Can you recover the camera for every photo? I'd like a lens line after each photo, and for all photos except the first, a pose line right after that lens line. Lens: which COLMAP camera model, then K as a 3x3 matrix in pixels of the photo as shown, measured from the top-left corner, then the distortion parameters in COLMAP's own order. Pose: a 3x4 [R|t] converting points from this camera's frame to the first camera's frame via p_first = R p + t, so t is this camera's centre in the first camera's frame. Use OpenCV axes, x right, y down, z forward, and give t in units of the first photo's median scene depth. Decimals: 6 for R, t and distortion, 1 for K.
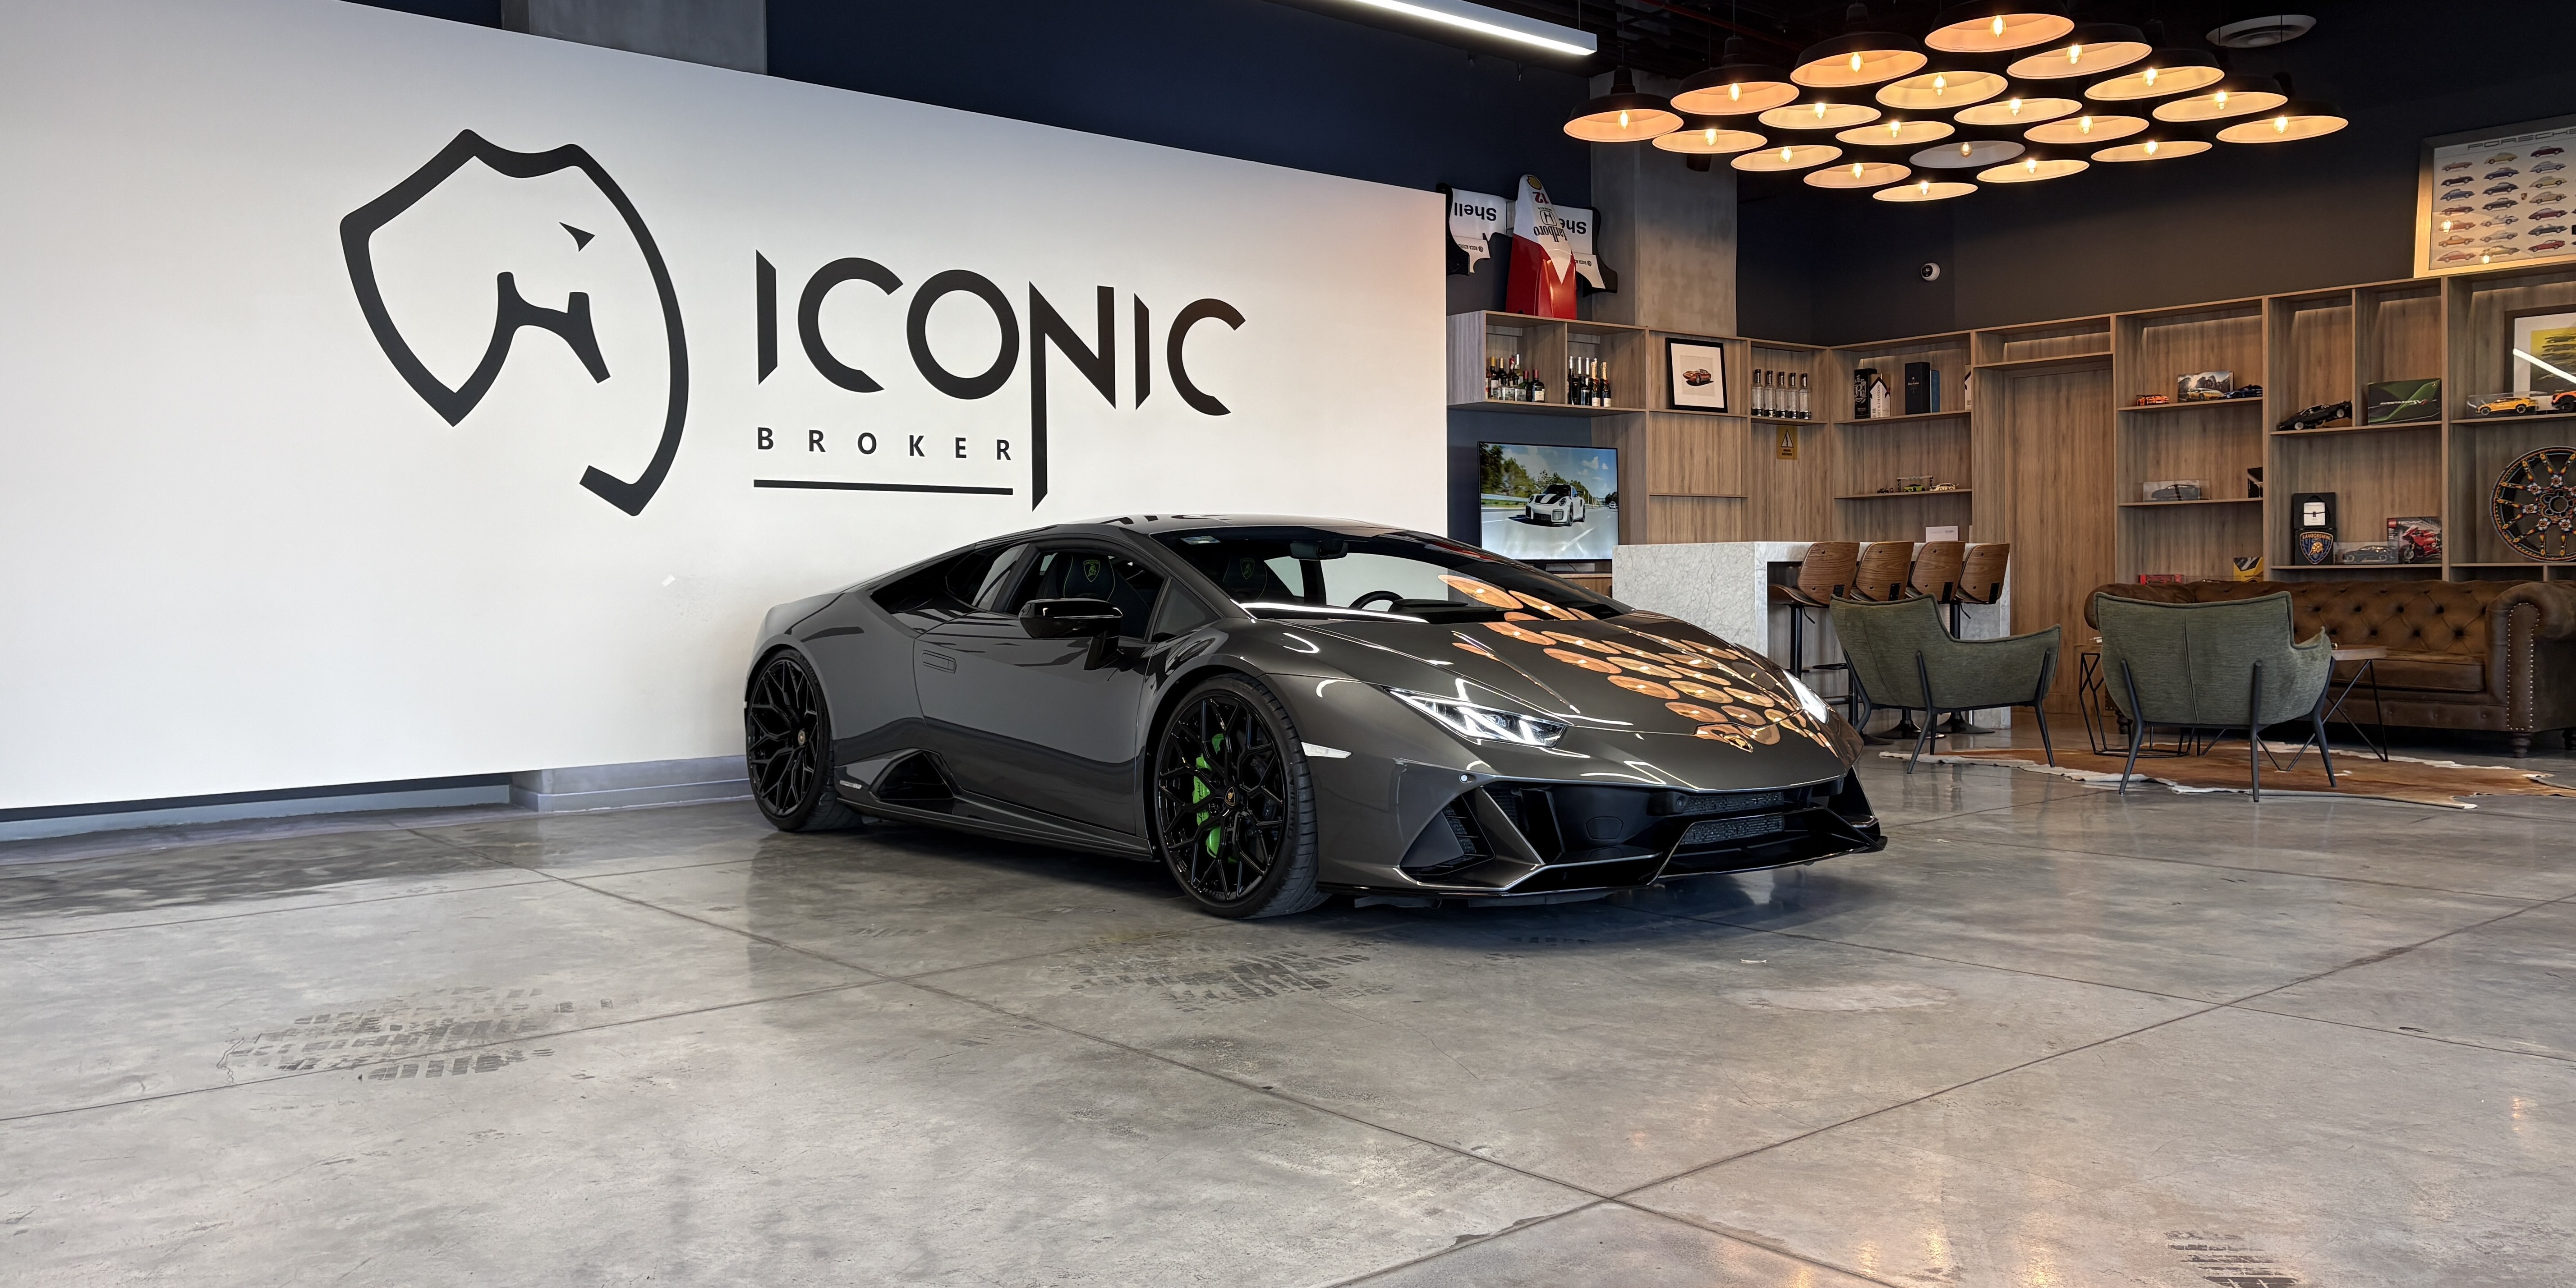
lens RADIAL K [[1954.2, 0, 1305.1], [0, 1954.2, 602.7], [0, 0, 1]] dist [0.025694, 0.002278]
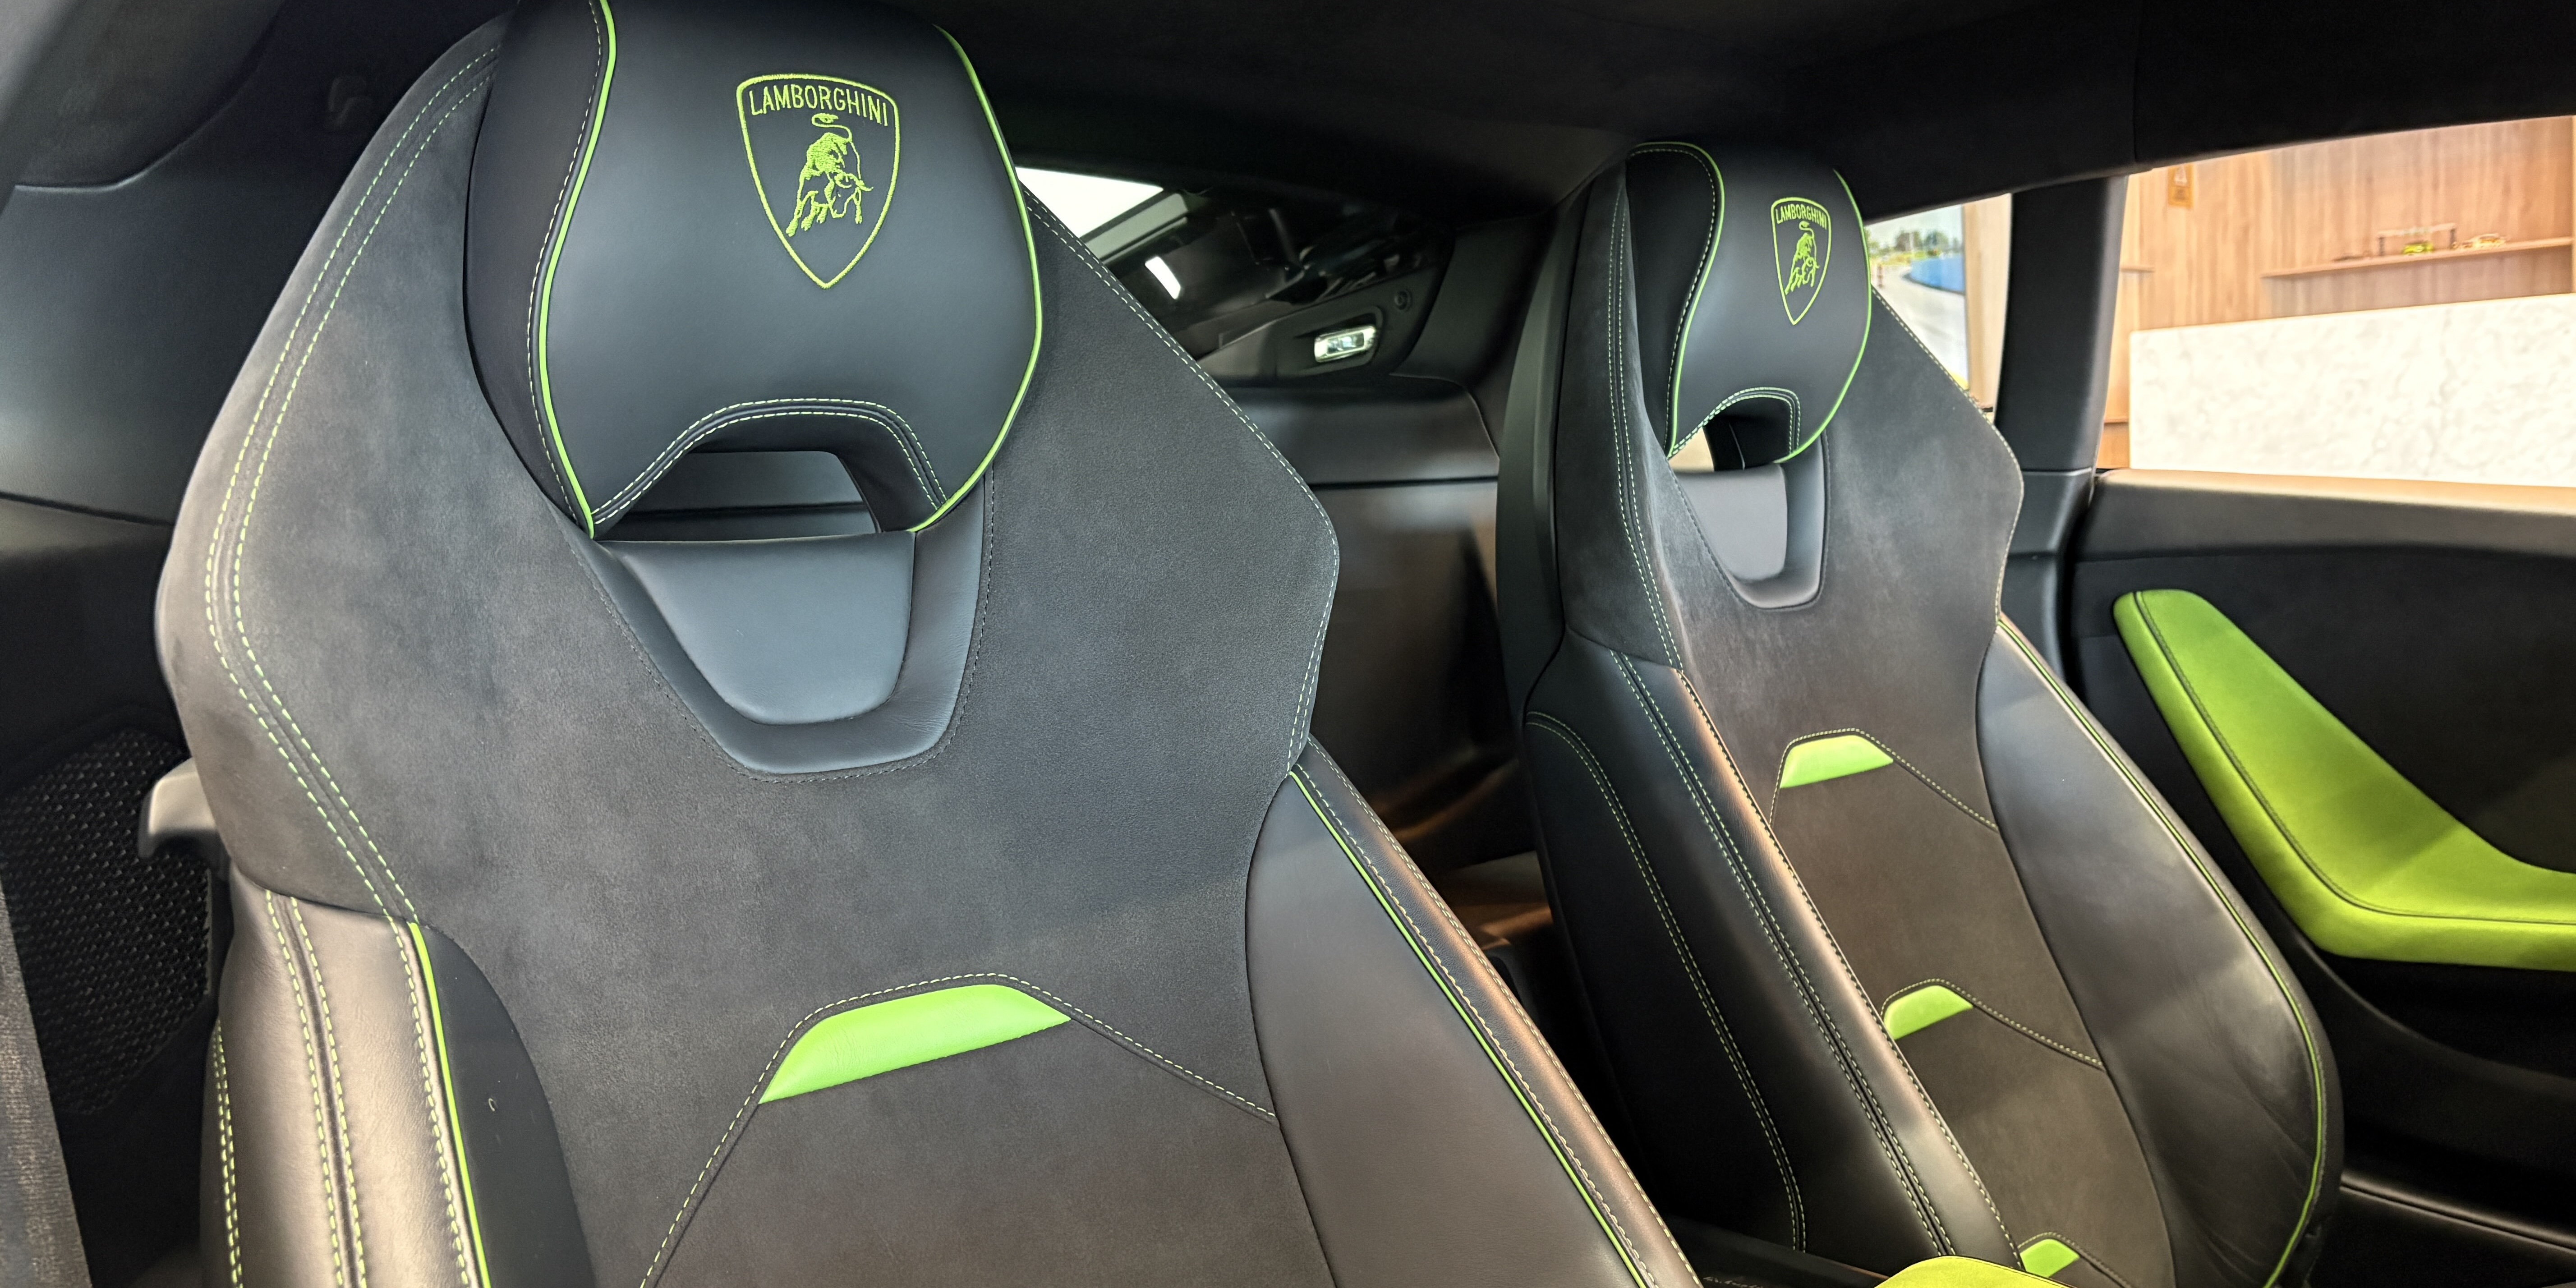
lens RADIAL K [[1953.3, 0, 1288.0], [0, 1953.3, 644.0], [0, 0, 1]] dist [0.027845, -0.002679]
pose [[0.997708, -0.041670, 0.053318, -0.066535], [0.037760, 0.996664, 0.072357, 0.001626], [-0.056155, -0.070178, 0.995953, 0.652965]]
